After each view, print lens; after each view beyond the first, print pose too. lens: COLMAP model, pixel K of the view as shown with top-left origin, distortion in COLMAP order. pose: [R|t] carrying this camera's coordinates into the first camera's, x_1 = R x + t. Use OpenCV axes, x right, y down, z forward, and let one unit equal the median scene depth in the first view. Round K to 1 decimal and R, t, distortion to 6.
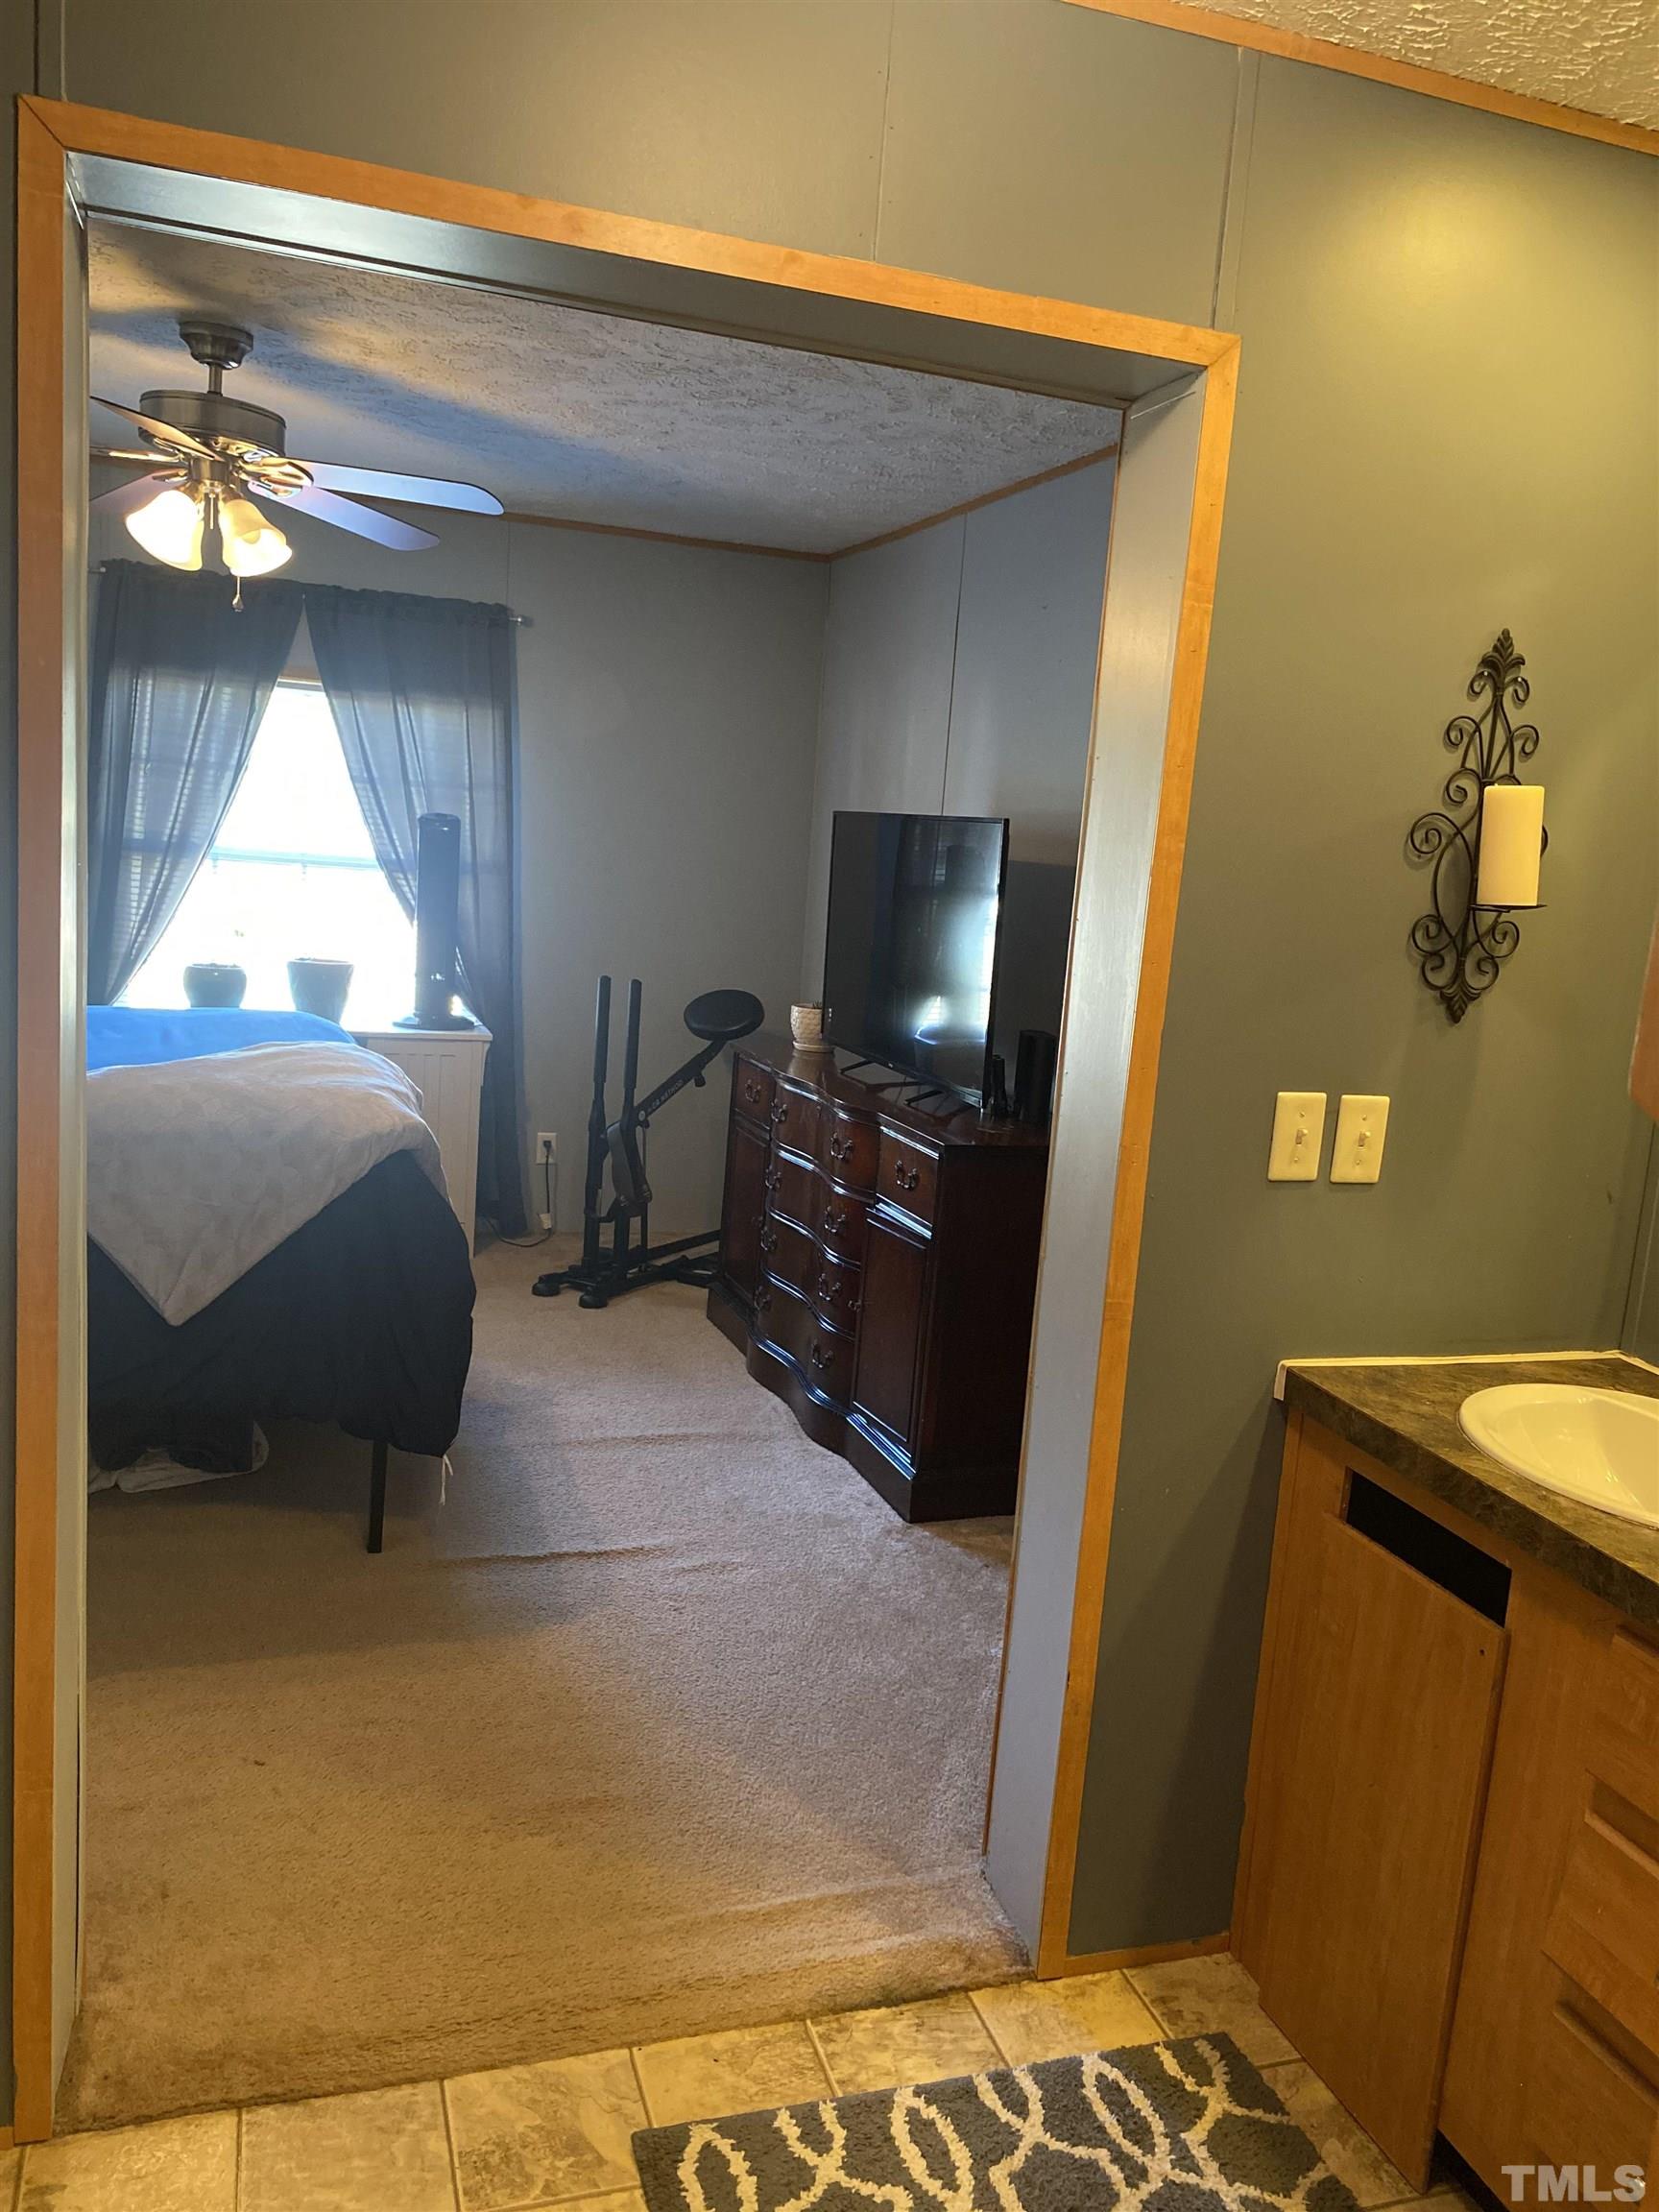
lens RADIAL K [[1705.5, 0, 846.4], [0, 1705.5, 1103.3], [0, 0, 1]] dist [0.040434, -0.035758]
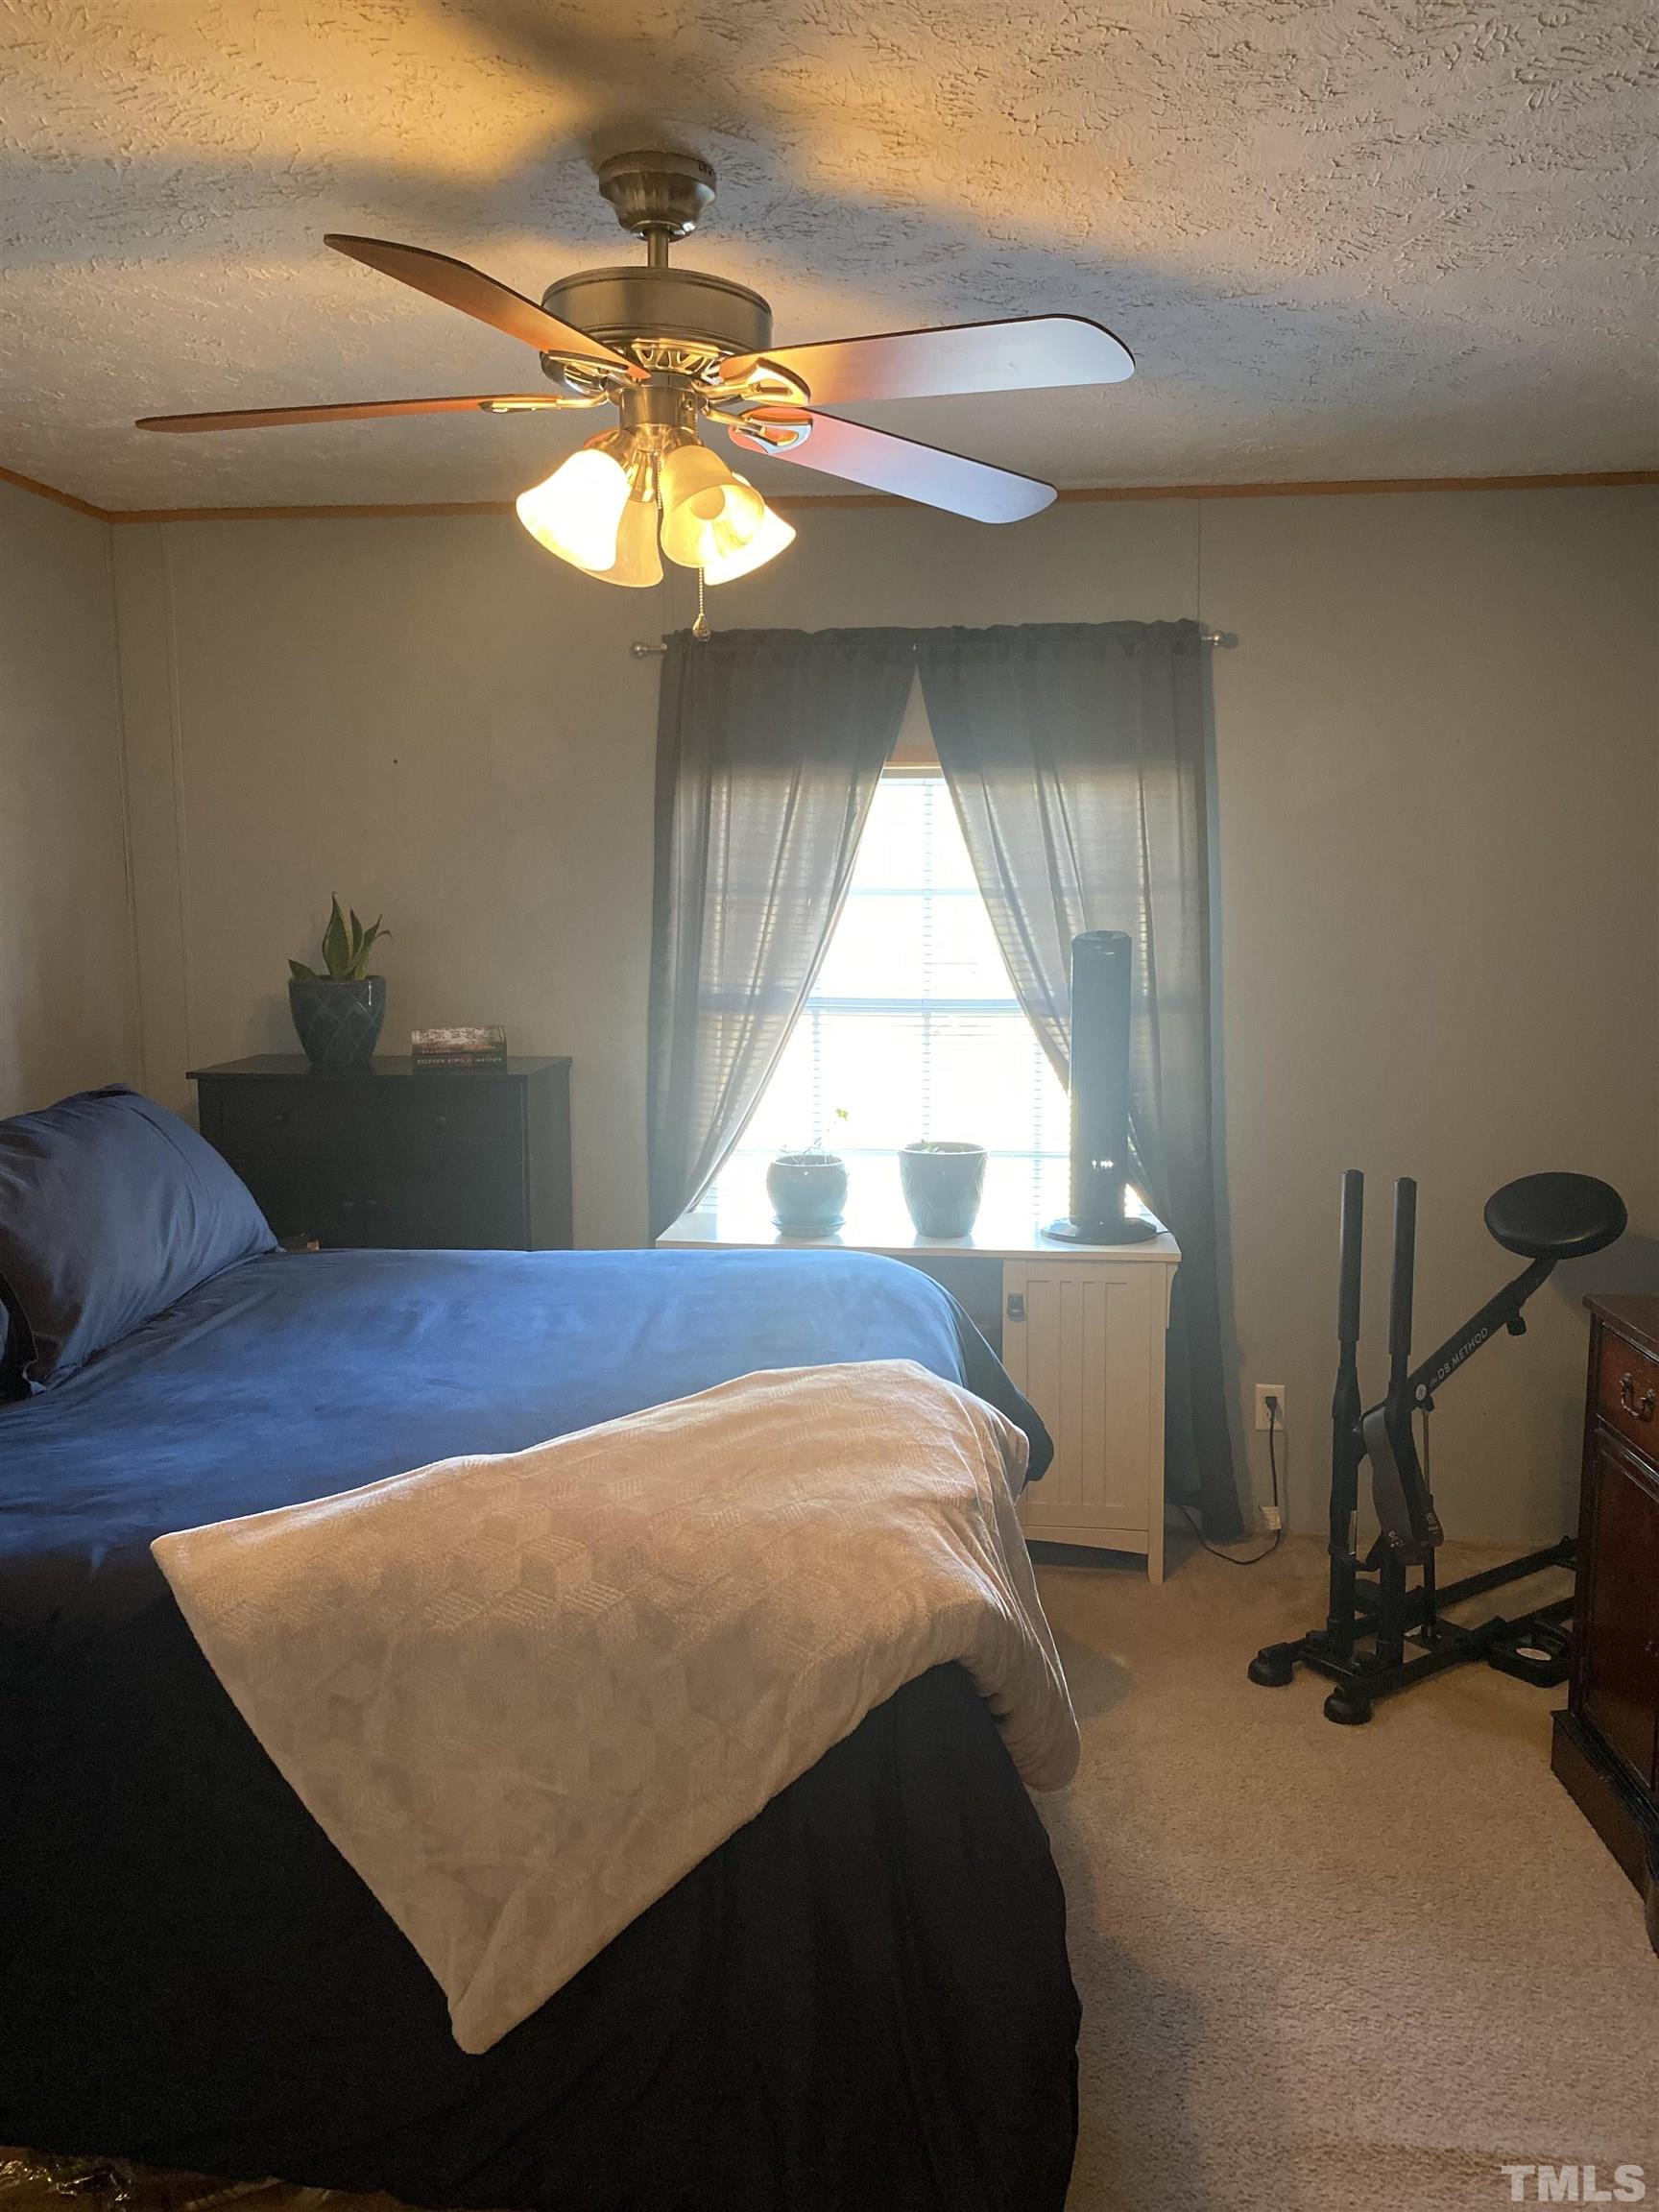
lens RADIAL K [[1705.5, 0, 836.1], [0, 1705.5, 1114.2], [0, 0, 1]] dist [0.040434, -0.035758]
pose [[0.907247, -0.026746, -0.419748, -0.048179], [0.008622, 0.998949, -0.045016, -0.066830], [0.420510, 0.037222, 0.906524, 0.339253]]
